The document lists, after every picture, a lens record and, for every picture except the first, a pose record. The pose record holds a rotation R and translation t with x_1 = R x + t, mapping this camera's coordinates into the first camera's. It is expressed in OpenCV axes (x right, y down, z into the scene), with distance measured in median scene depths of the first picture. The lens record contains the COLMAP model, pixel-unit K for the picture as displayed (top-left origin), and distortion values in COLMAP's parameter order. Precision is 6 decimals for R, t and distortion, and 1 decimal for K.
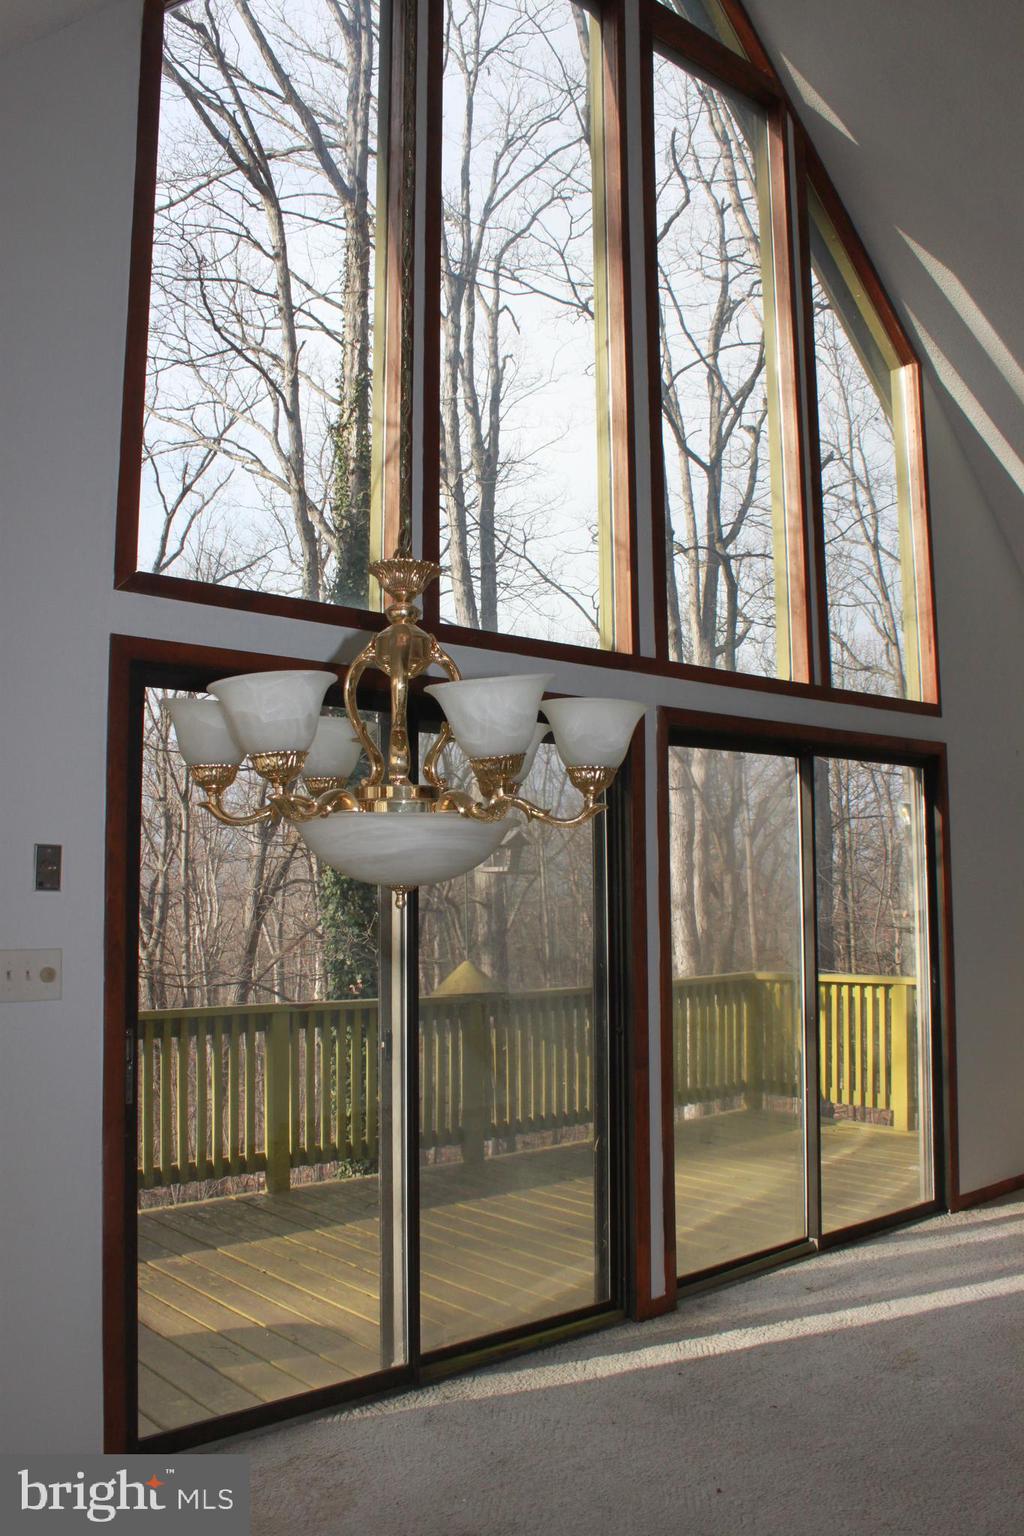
lens RADIAL K [[1285.0, 0, 510.0], [0, 1285.0, 761.1], [0, 0, 1]] dist [-0.154143, 0.119321]
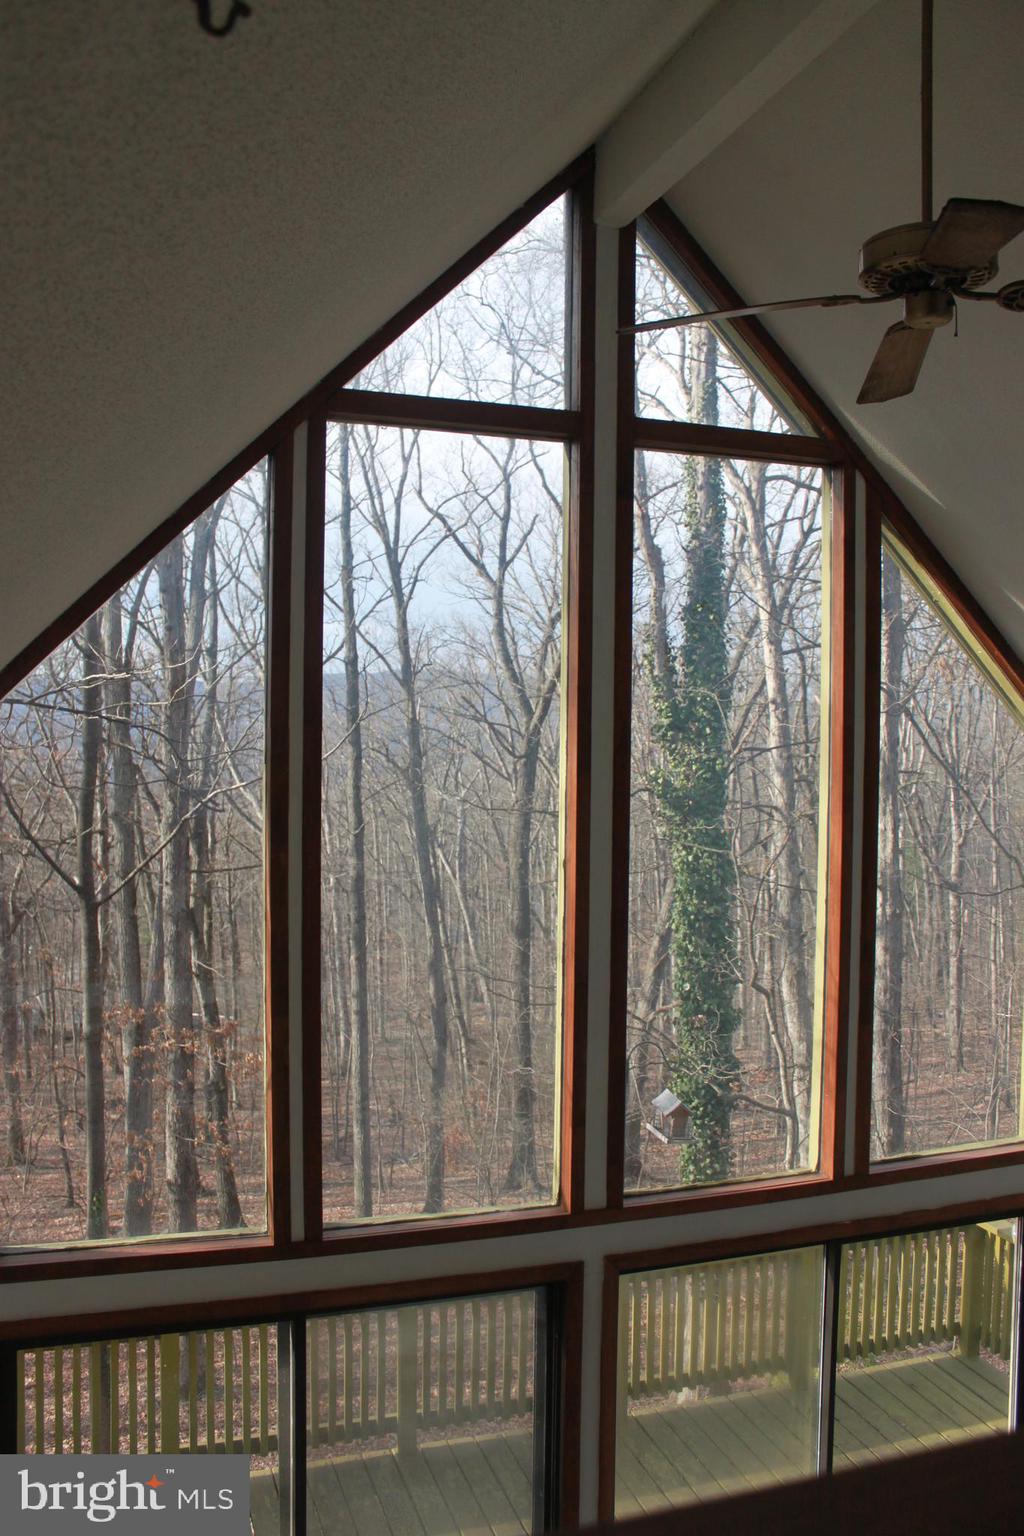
lens RADIAL K [[1285.0, 0, 477.8], [0, 1285.0, 766.5], [0, 0, 1]] dist [-0.154143, 0.119321]
pose [[0.918897, 0.024700, -0.393724, 0.207963], [0.025092, 0.992357, 0.120818, -0.279433], [0.393699, -0.120899, 0.911254, 0.077113]]
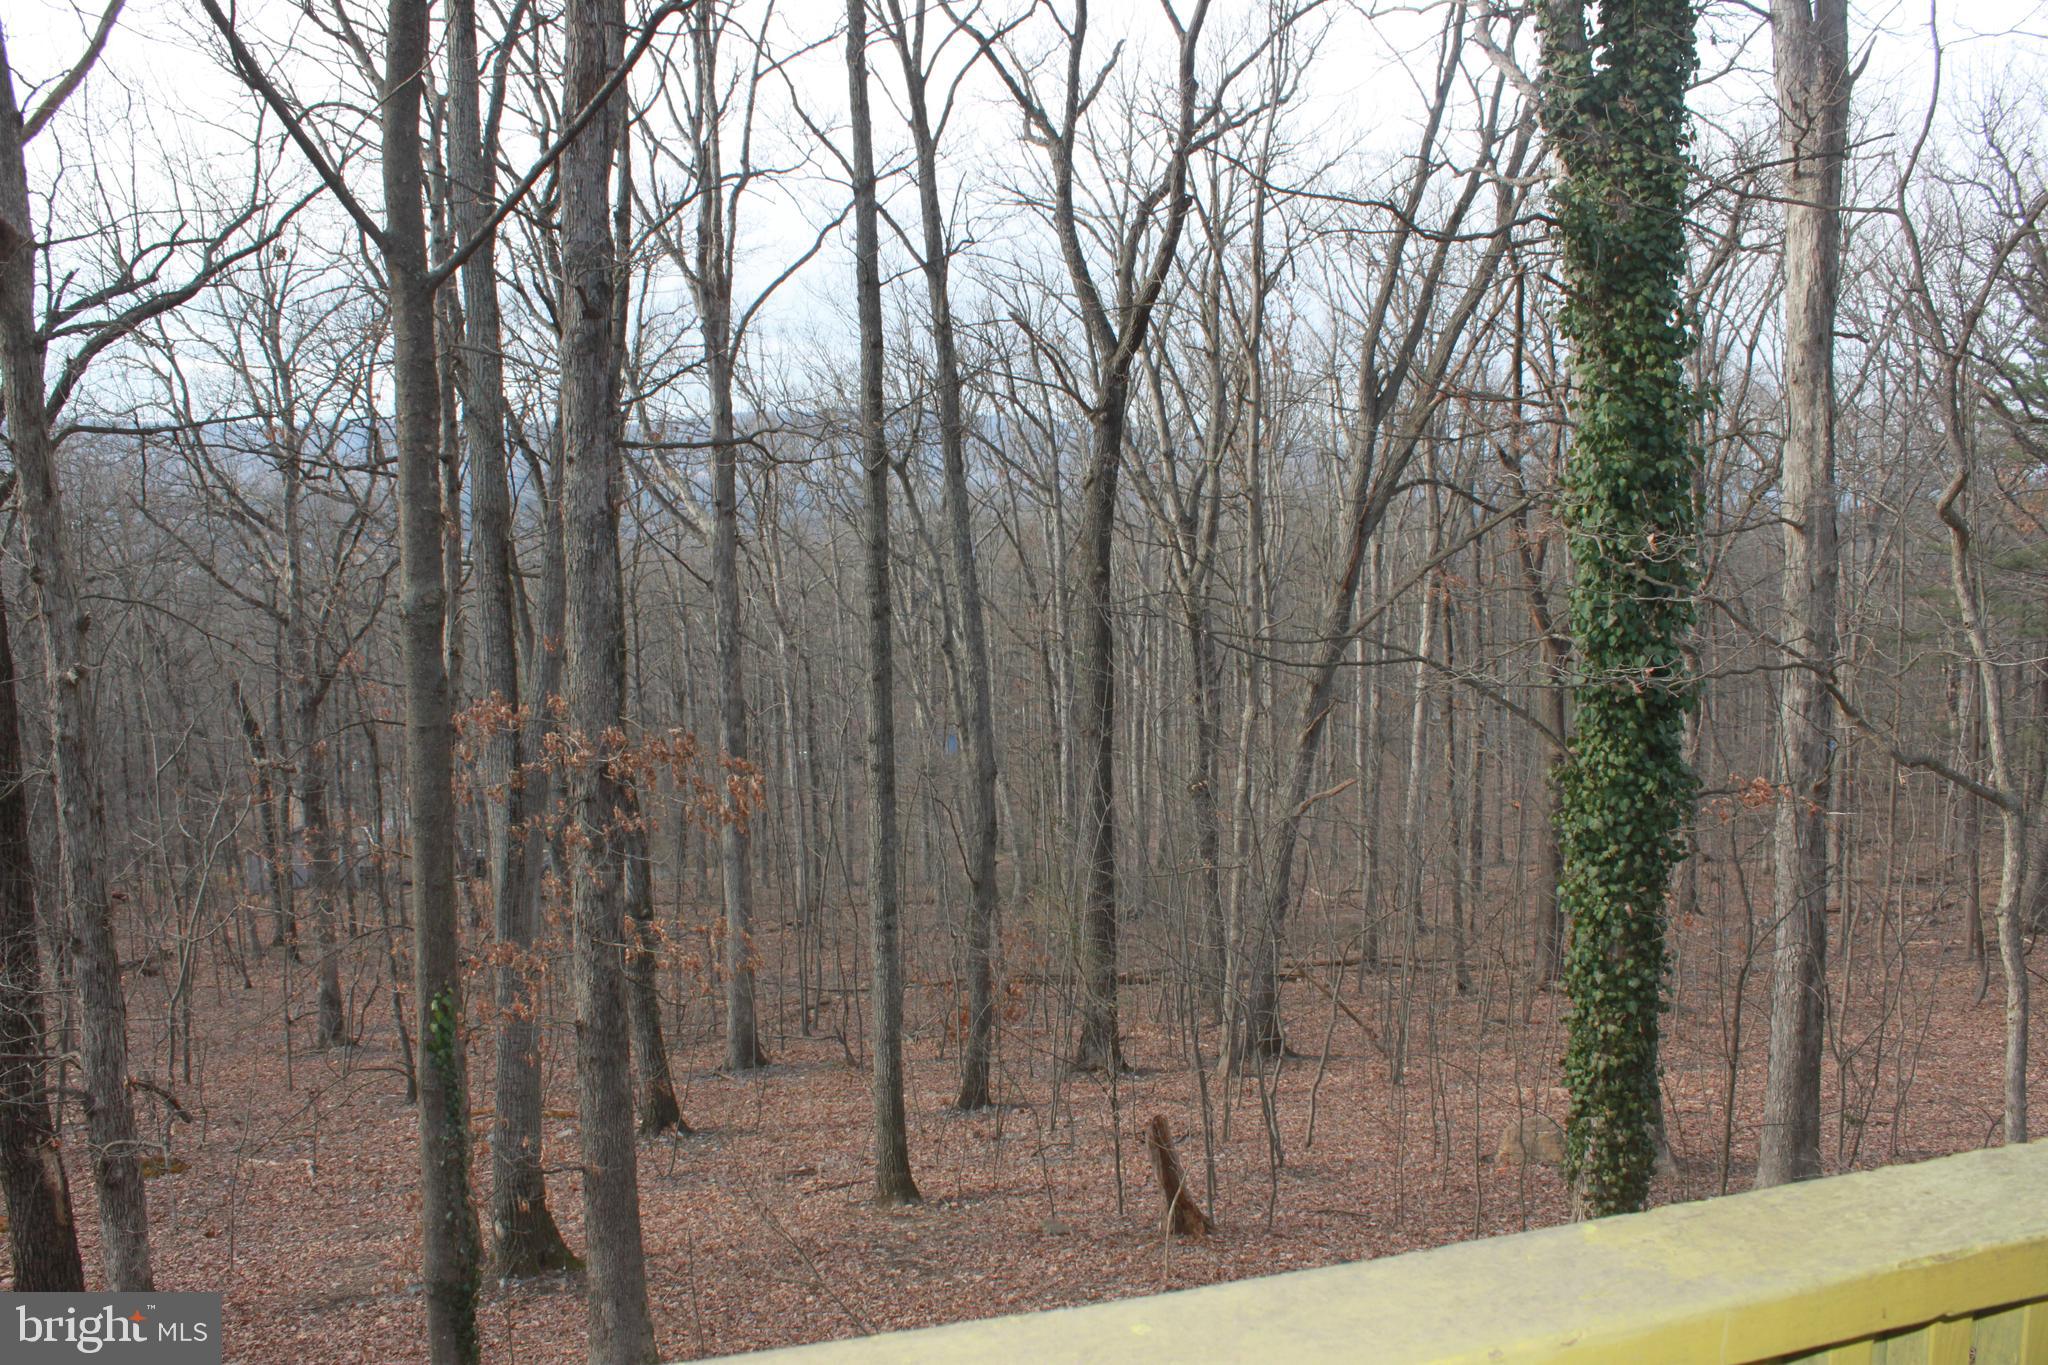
lens RADIAL K [[1713.3, 0, 979.8], [0, 1713.3, 669.2], [0, 0, 1]] dist [-0.154143, 0.119321]
pose [[0.925075, 0.055491, -0.375710, -0.211817], [0.020801, 0.980380, 0.196016, 0.064785], [0.379215, -0.189145, 0.905770, 0.550646]]
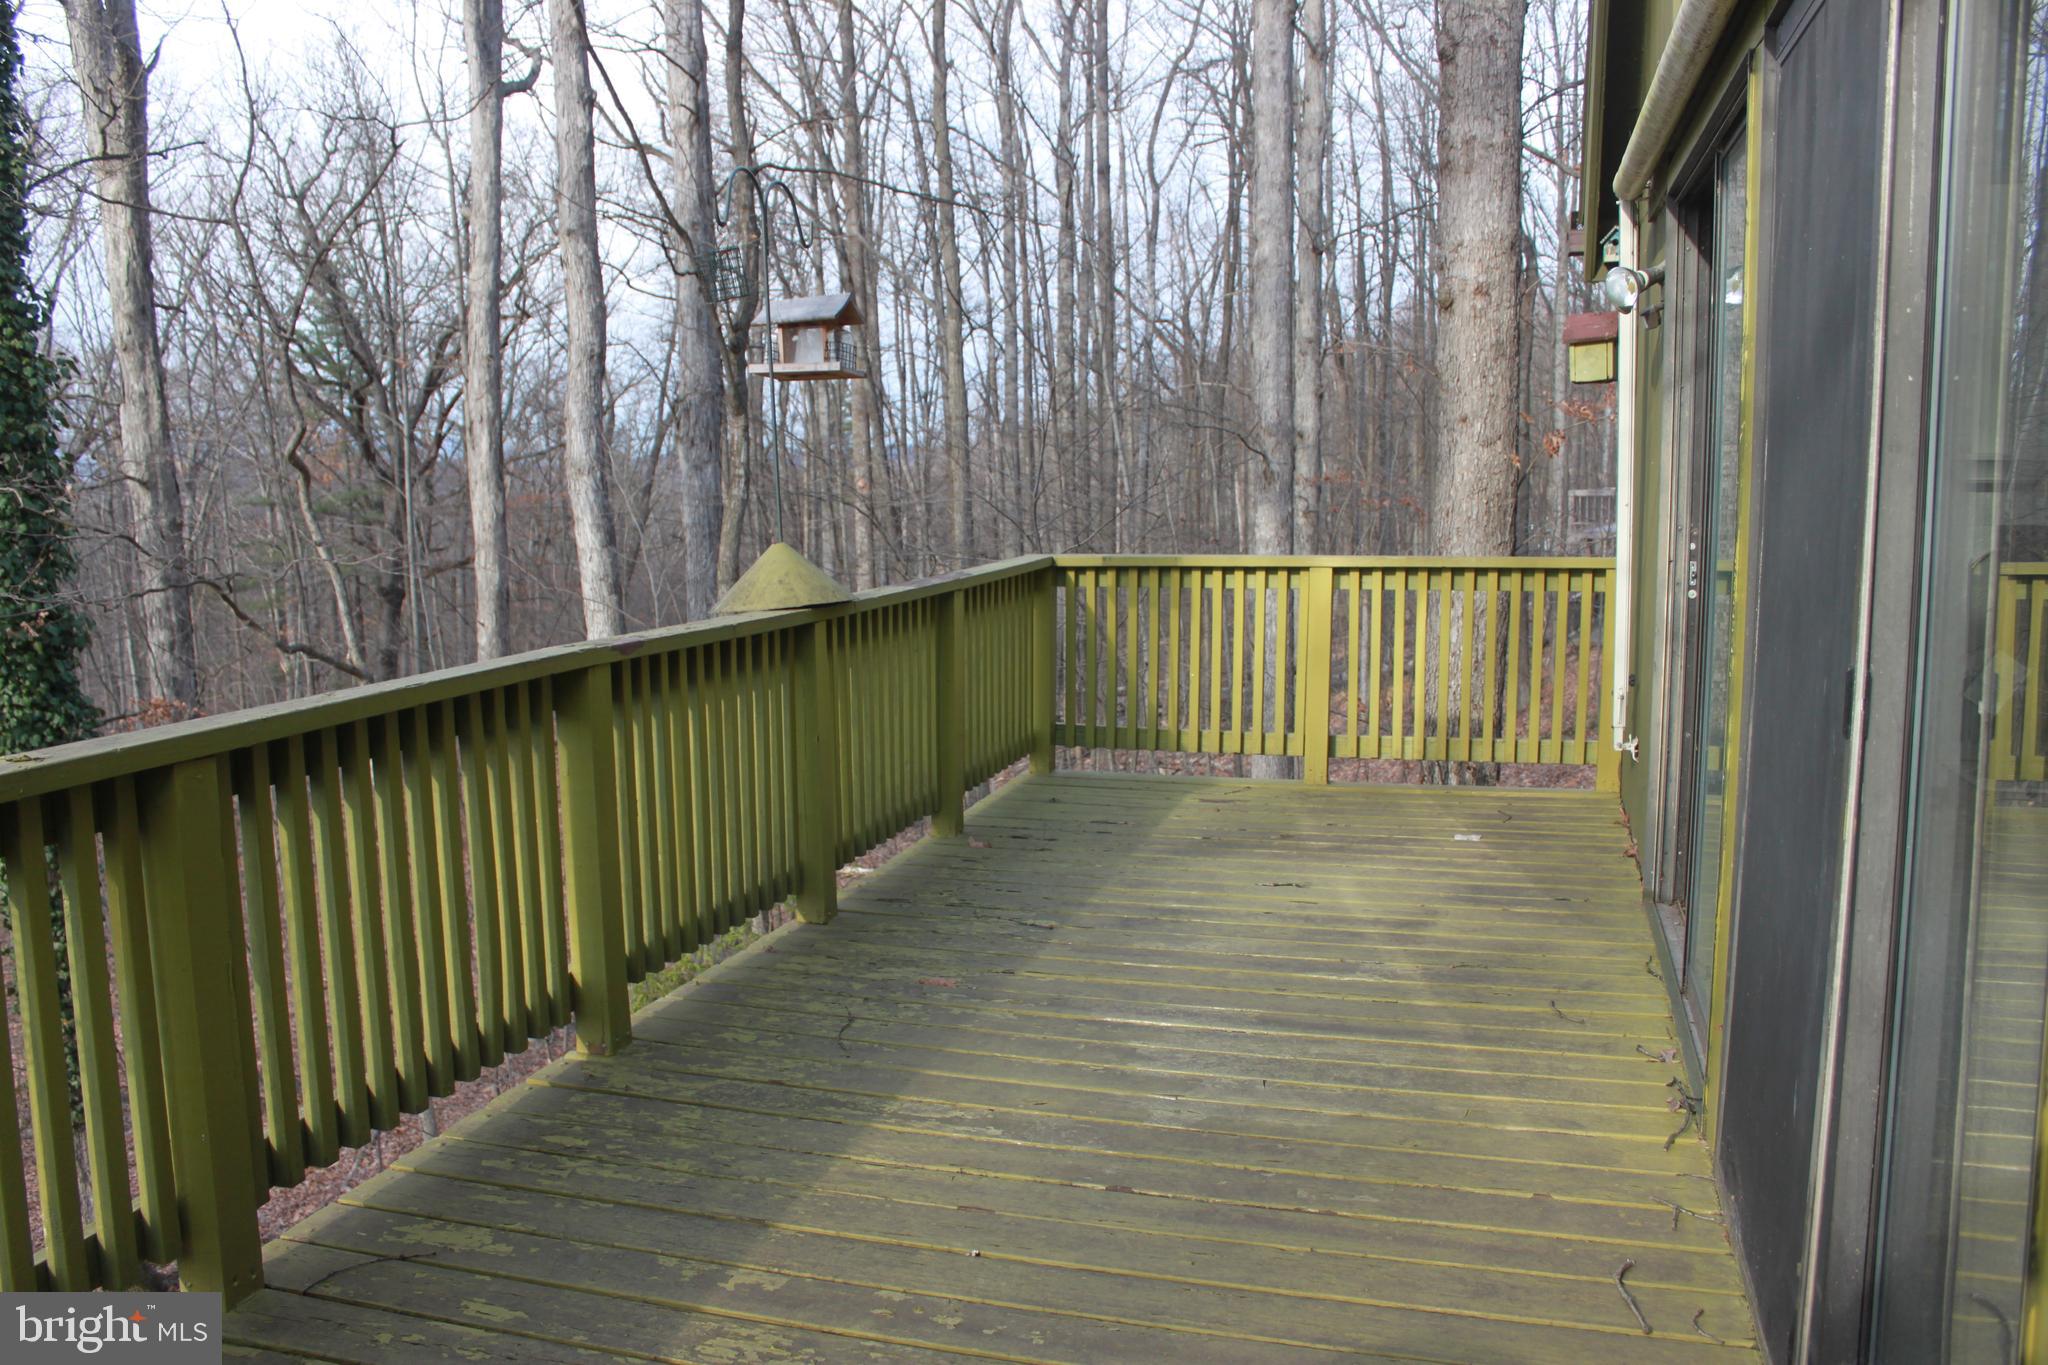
lens RADIAL K [[1713.3, 0, 1035.3], [0, 1713.3, 694.3], [0, 0, 1]] dist [-0.154143, 0.119321]
pose [[0.836600, -0.079797, 0.541971, -0.275089], [-0.048677, 0.974592, 0.218633, 0.048482], [-0.545647, -0.209290, 0.811460, 0.310711]]
